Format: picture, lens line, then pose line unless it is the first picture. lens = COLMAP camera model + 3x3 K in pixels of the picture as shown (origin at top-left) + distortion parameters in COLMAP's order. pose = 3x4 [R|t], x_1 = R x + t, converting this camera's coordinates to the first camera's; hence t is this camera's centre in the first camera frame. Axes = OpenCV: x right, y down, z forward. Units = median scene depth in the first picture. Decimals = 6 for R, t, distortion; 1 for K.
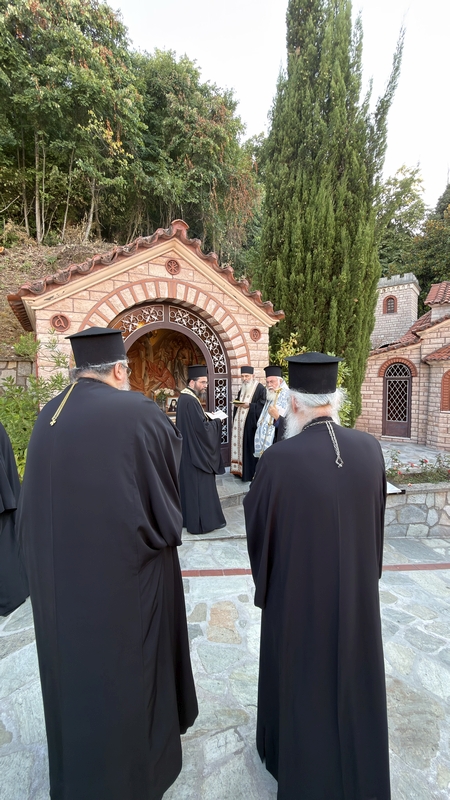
lens RADIAL K [[317.5, 0, 223.7], [0, 317.5, 397.4], [0, 0, 1]] dist [-0.000068, -0.000572]
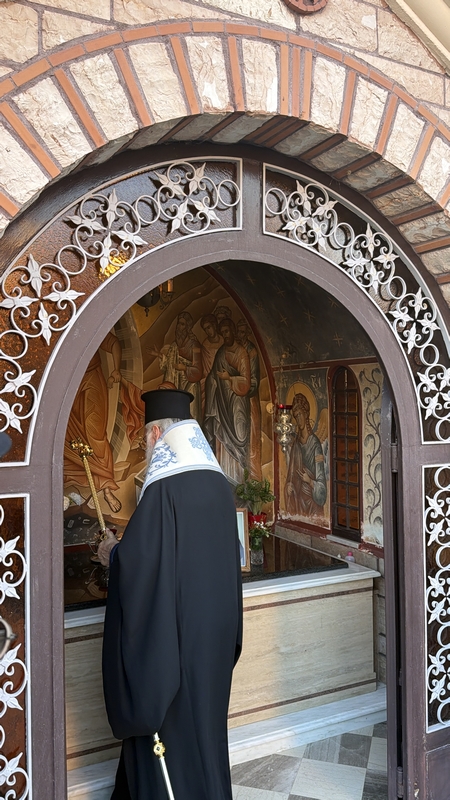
lens RADIAL K [[652.7, 0, 215.6], [0, 652.7, 402.7], [0, 0, 1]] dist [0.056816, -0.071297]
pose [[0.999721, 0.000744, -0.023609, -0.179034], [-0.002275, 0.997889, -0.064902, -0.072517], [0.023511, 0.064938, 0.997612, 0.477685]]
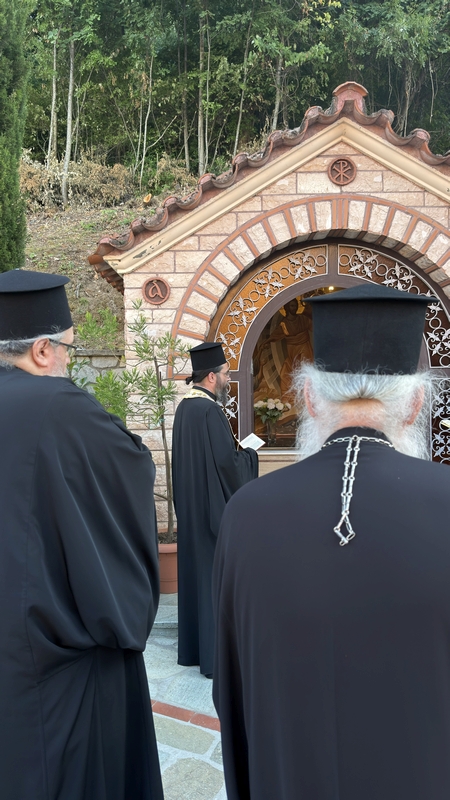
lens RADIAL K [[560.2, 0, 218.5], [0, 560.2, 401.1], [0, 0, 1]] dist [0.042908, -0.076780]
pose [[0.869034, 0.011103, -0.494628, 0.118692], [-0.027321, 0.999300, -0.025571, 0.010098], [0.493998, 0.035736, 0.868728, 0.062282]]
